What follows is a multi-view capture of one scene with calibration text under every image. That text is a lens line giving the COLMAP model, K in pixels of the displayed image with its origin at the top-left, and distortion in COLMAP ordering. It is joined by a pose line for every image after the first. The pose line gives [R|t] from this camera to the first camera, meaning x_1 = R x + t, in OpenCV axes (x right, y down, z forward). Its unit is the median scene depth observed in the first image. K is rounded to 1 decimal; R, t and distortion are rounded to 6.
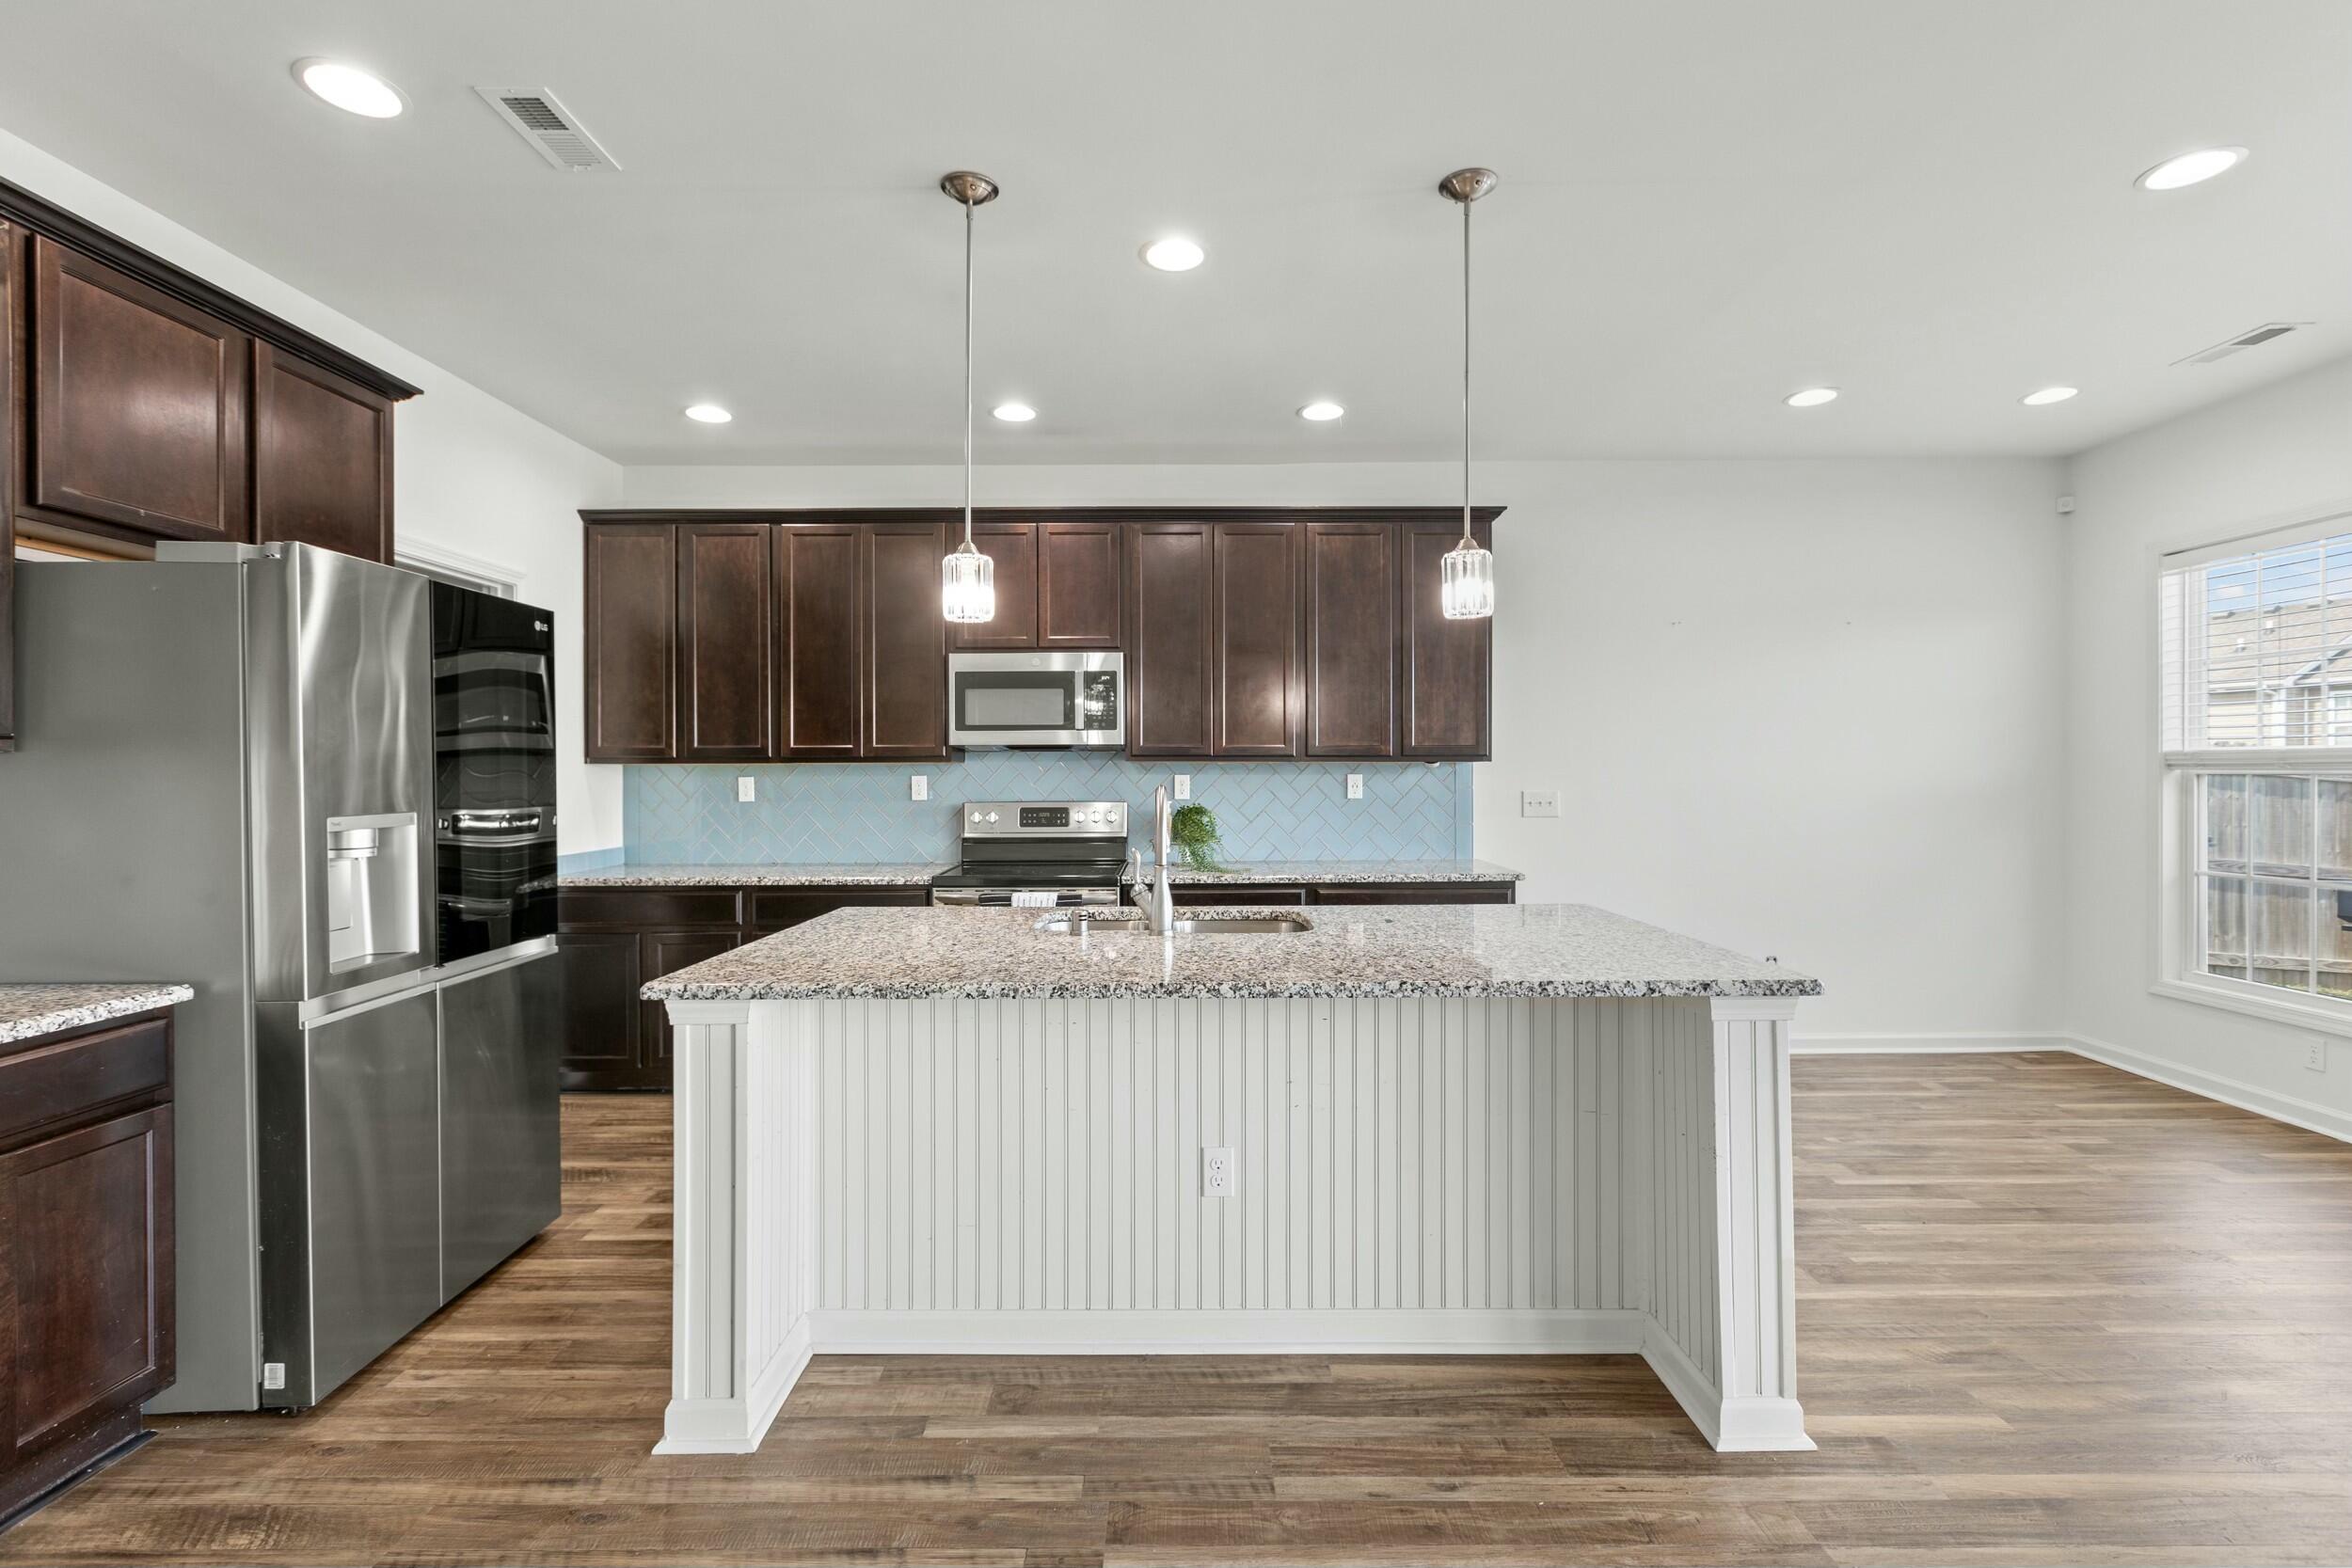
lens RADIAL K [[1051.5, 0, 1180.9], [0, 1051.5, 769.5], [0, 0, 1]] dist [-0.000627, -0.000136]
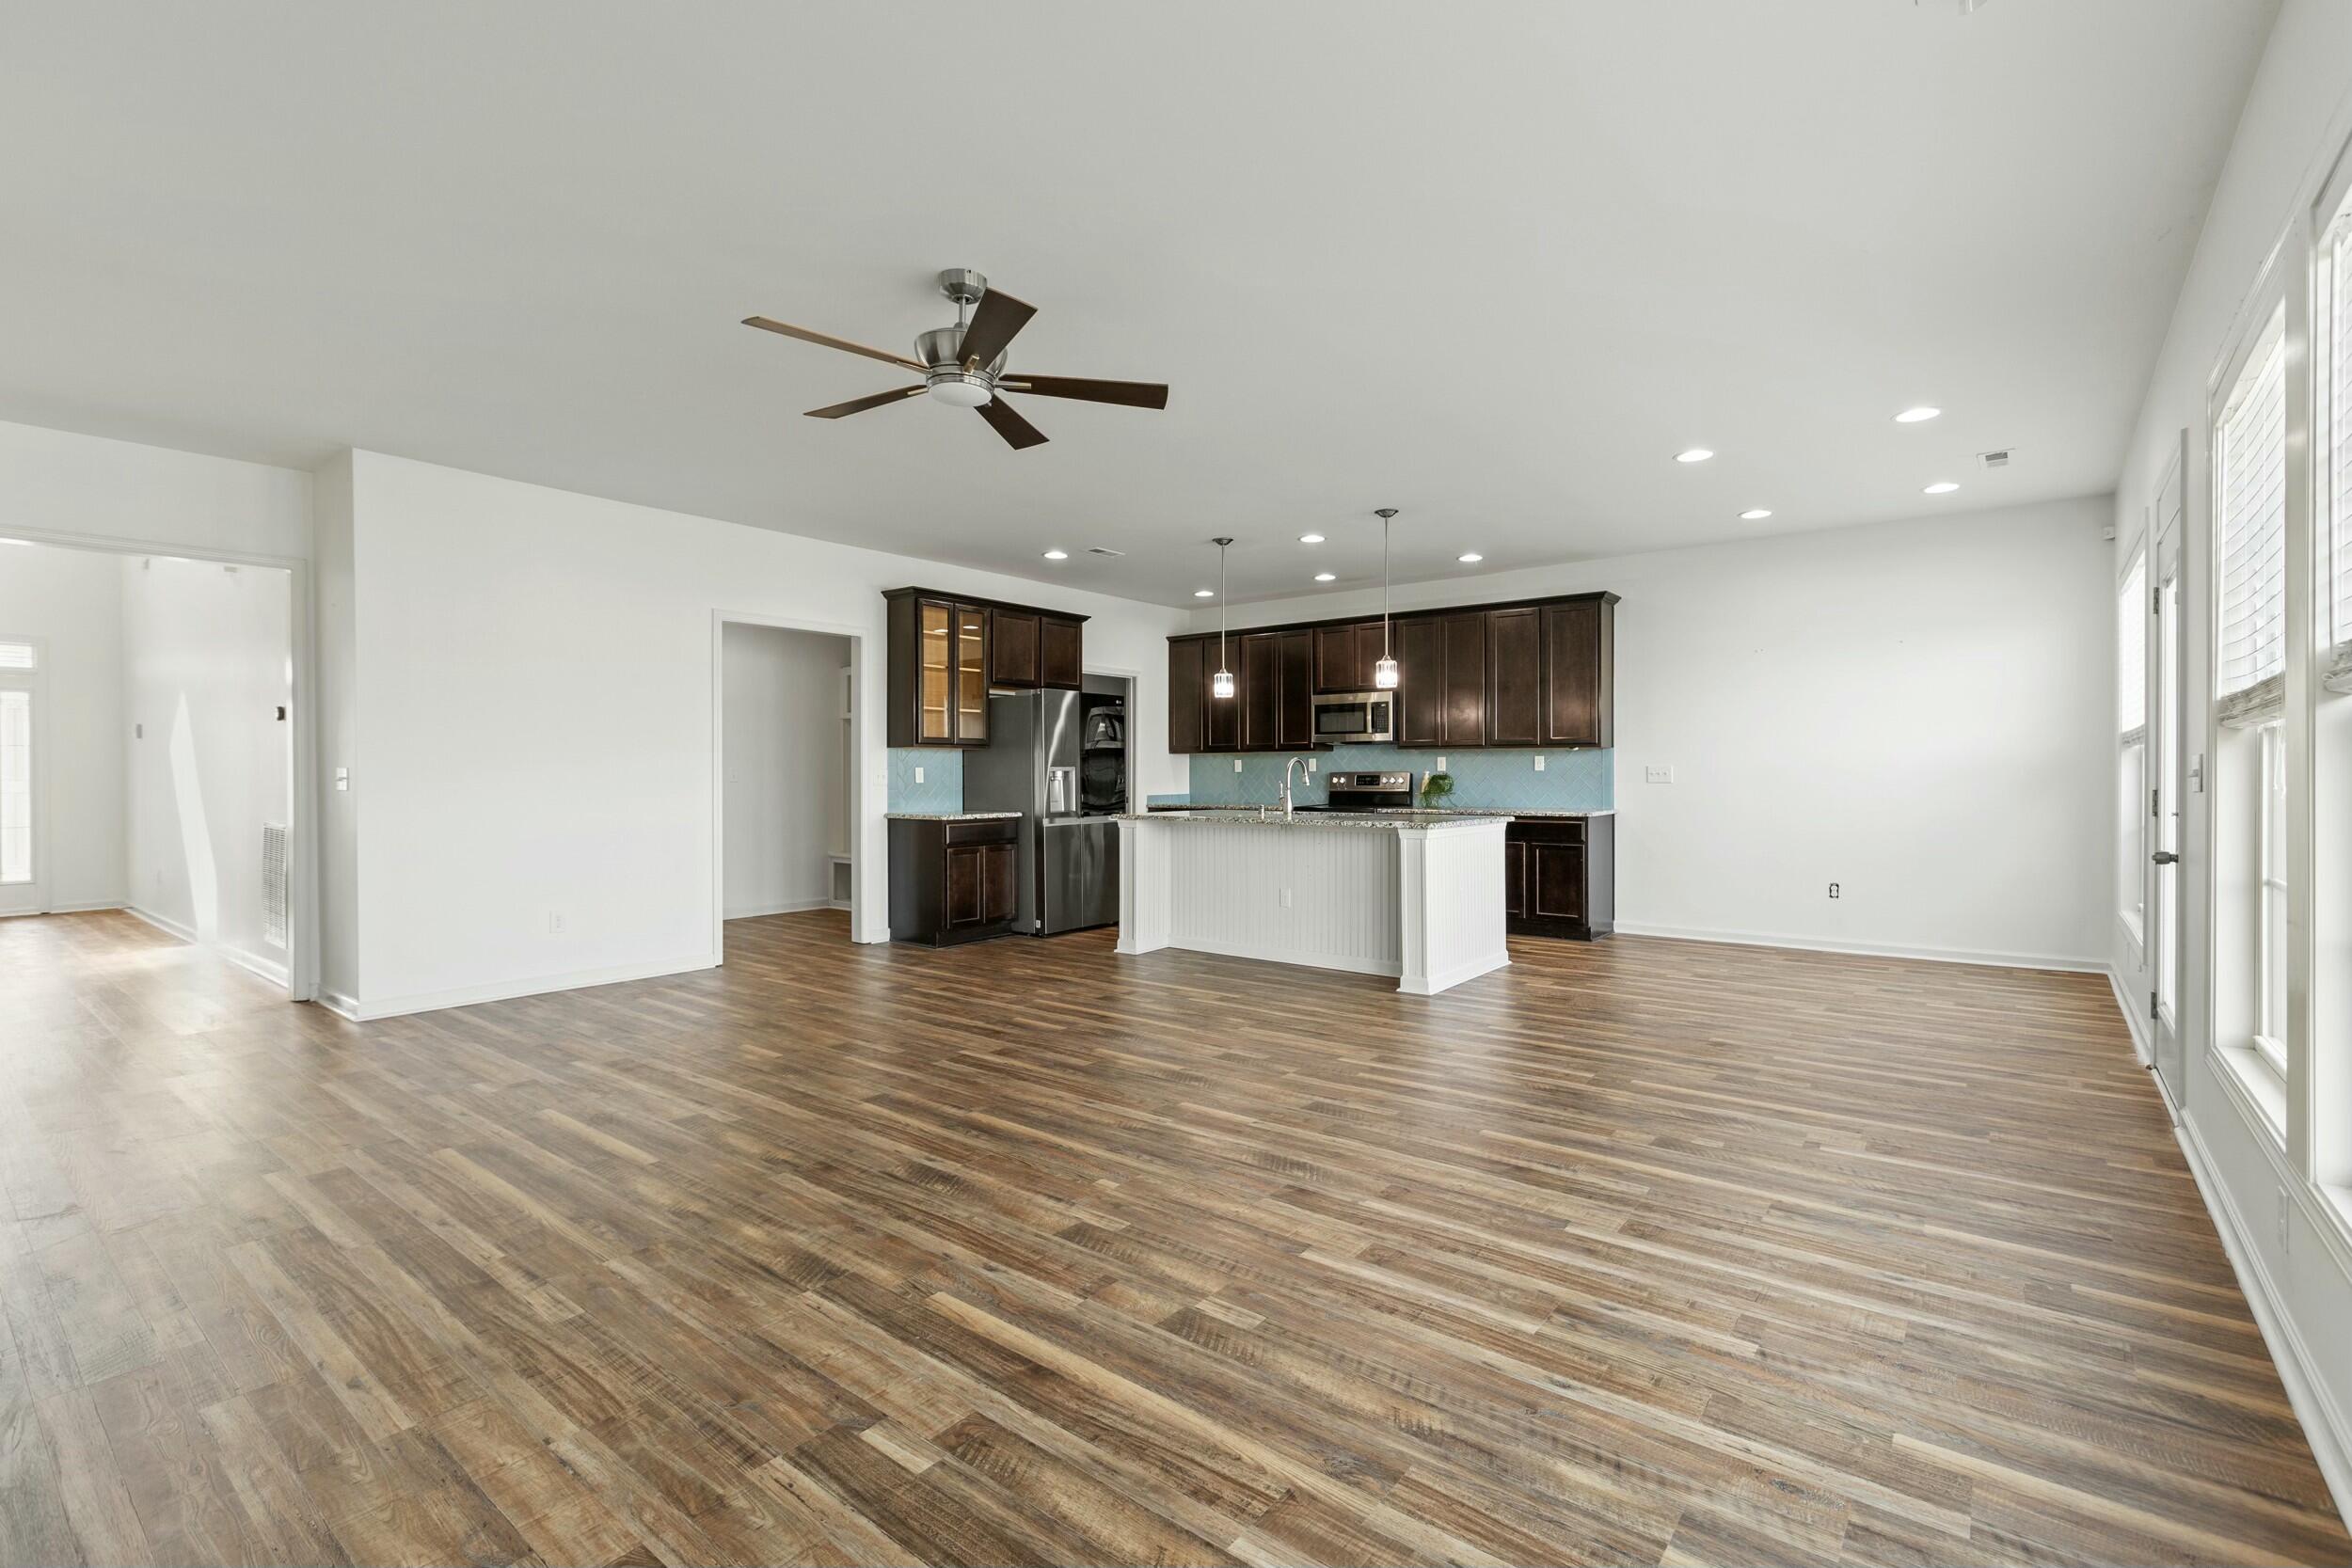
lens RADIAL K [[1048.3, 0, 1183.4], [0, 1048.3, 782.8], [0, 0, 1]] dist [0.003625, -0.001336]
pose [[0.783833, 0.007623, -0.620925, 0.871423], [0.001480, 0.999899, 0.014145, 0.026254], [0.620970, -0.012006, 0.783743, -0.743872]]
